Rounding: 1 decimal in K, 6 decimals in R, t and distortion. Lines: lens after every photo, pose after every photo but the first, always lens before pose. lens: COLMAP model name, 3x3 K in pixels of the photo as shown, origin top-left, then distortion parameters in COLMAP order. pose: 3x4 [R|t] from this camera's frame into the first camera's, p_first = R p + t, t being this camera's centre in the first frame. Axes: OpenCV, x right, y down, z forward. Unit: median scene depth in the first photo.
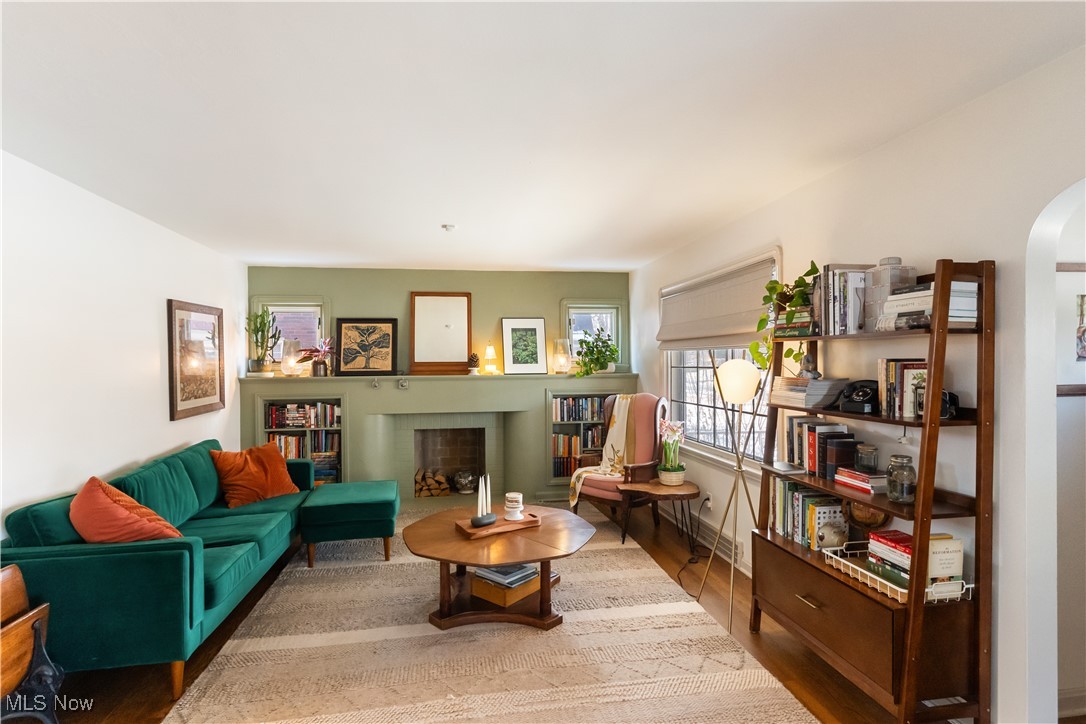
lens RADIAL K [[530.1, 0, 531.7], [0, 530.1, 363.1], [0, 0, 1]] dist [0.002719, 0.000113]
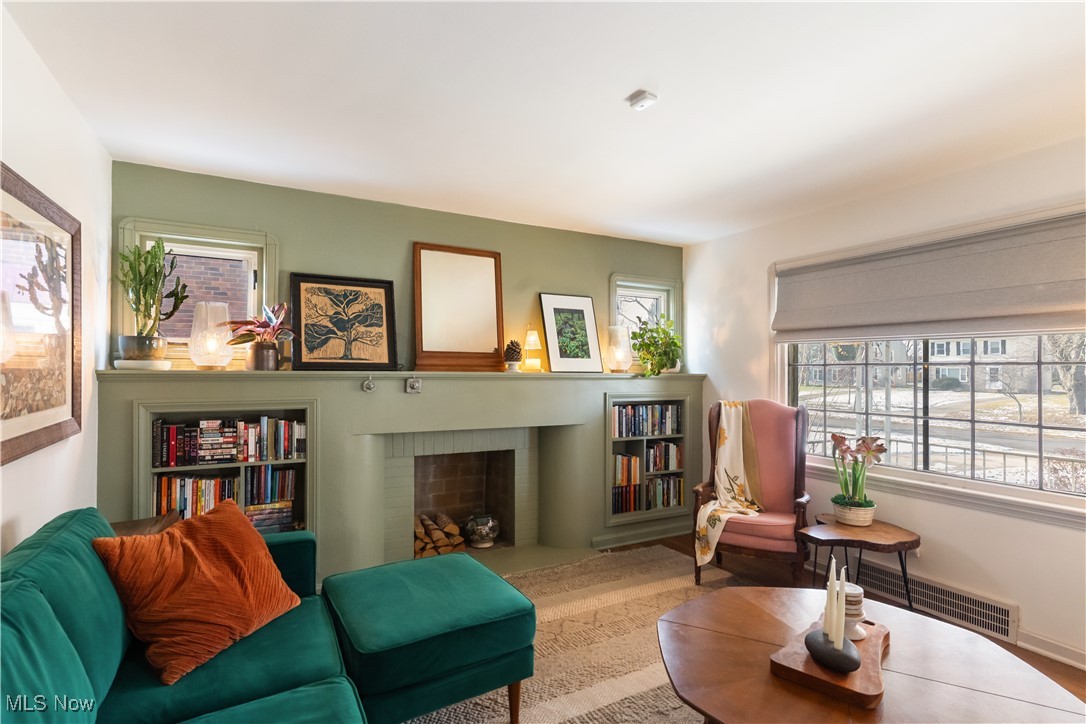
lens RADIAL K [[530.1, 0, 551.2], [0, 530.1, 365.7], [0, 0, 1]] dist [0.002719, 0.000113]
pose [[0.941543, 0.019367, 0.336334, -0.291771], [-0.016628, 0.999801, -0.011025, 0.020506], [-0.336481, 0.004788, 0.941678, 0.348357]]
